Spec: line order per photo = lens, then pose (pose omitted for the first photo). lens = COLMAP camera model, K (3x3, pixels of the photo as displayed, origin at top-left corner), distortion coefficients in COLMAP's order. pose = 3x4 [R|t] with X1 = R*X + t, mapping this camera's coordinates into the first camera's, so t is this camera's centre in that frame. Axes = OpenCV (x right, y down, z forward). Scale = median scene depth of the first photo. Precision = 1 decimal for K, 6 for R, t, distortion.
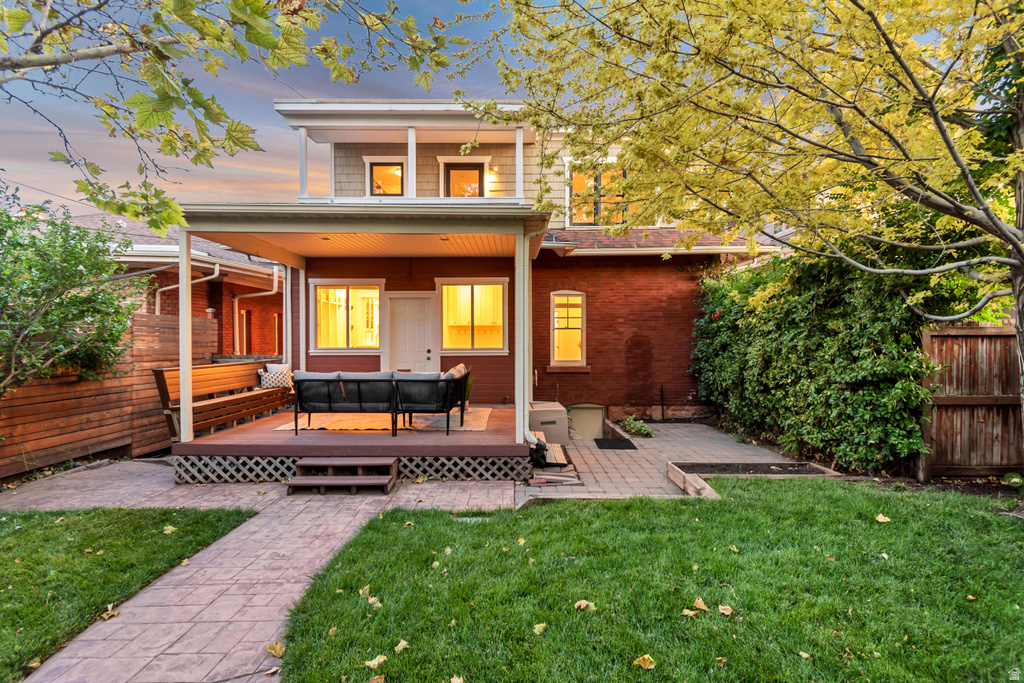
lens RADIAL K [[516.1, 0, 504.9], [0, 516.1, 338.1], [0, 0, 1]] dist [-0.000619, 0.000147]
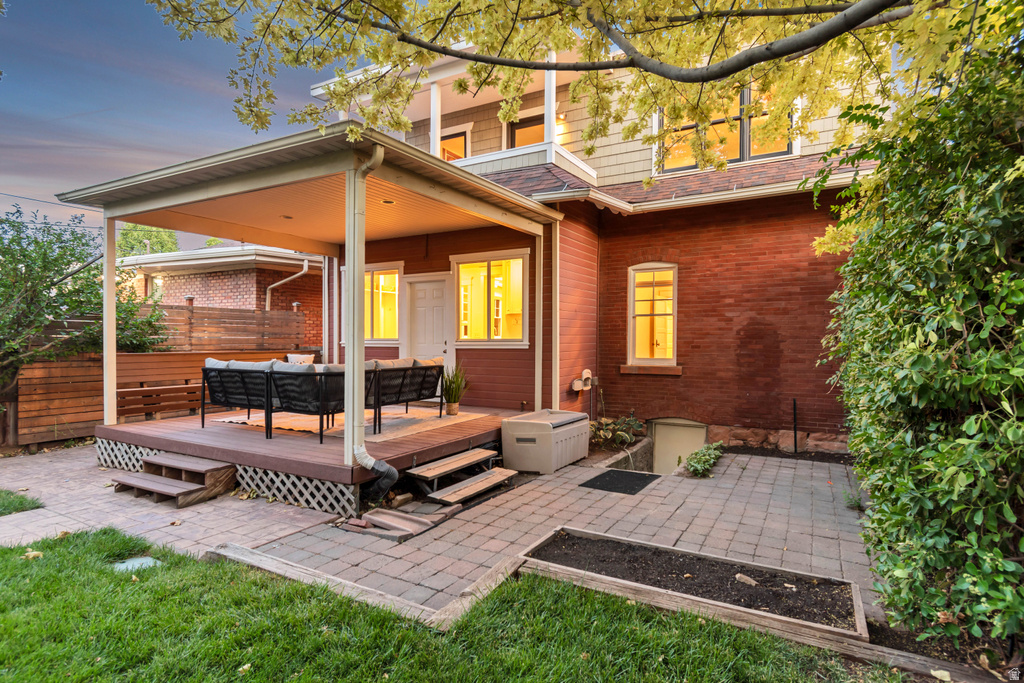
lens RADIAL K [[520.7, 0, 512.0], [0, 520.7, 341.5], [0, 0, 1]] dist [-0.000764, -0.000268]
pose [[0.877089, 0.003282, -0.480317, 0.362228], [-0.000591, 0.999983, 0.005754, 0.018353], [0.480328, -0.004762, 0.877076, 0.304127]]
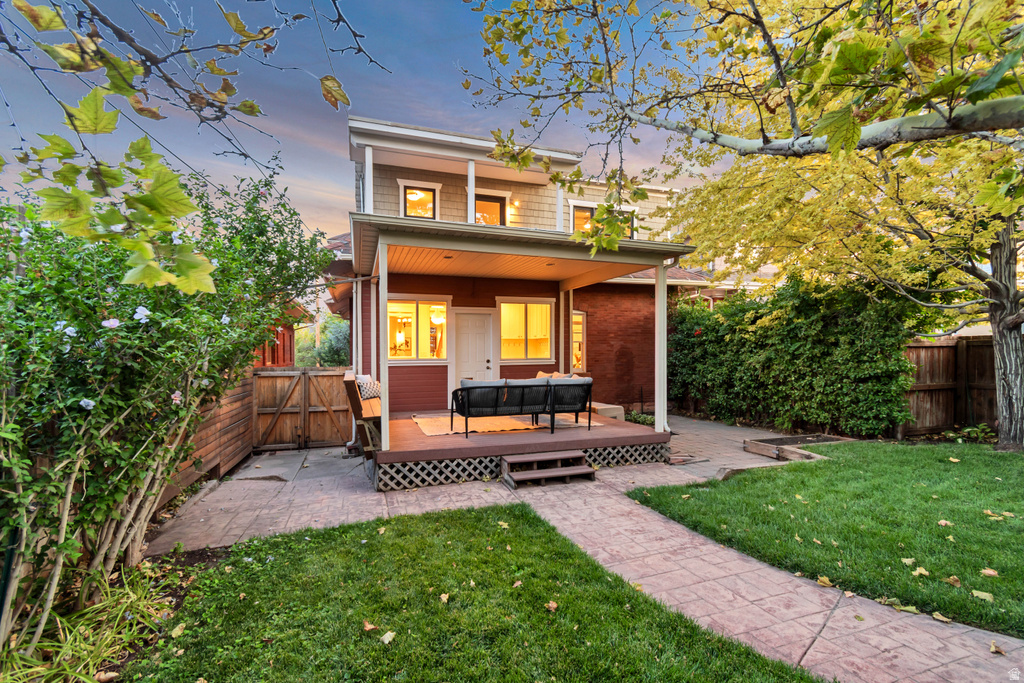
lens RADIAL K [[454.4, 0, 511.1], [0, 454.4, 354.7], [0, 0, 1]] dist [0.000805, -0.000205]
pose [[0.948501, -0.004991, 0.316736, -0.422005], [0.002834, 0.999970, 0.007269, 0.004043], [-0.316762, -0.005997, 0.948486, 0.043075]]
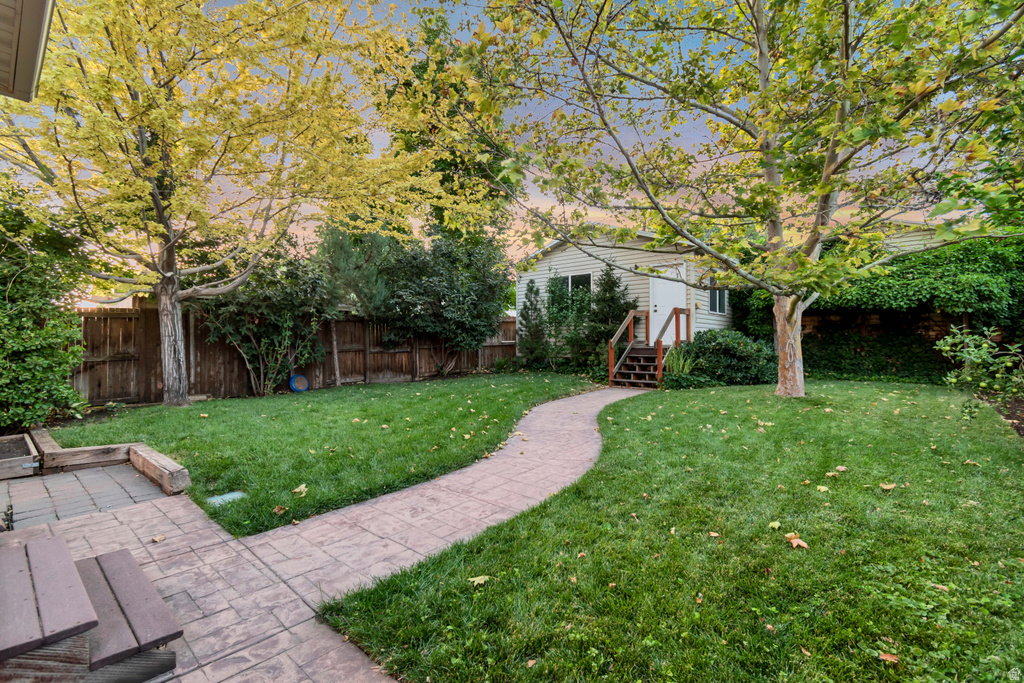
lens RADIAL K [[454.4, 0, 511.1], [0, 454.4, 354.7], [0, 0, 1]] dist [0.000805, -0.000205]
pose [[-0.751216, -0.016082, 0.659861, -0.461886], [-0.002946, 0.999775, 0.021013, 0.043859], [-0.660050, 0.013841, -0.751094, 0.619037]]
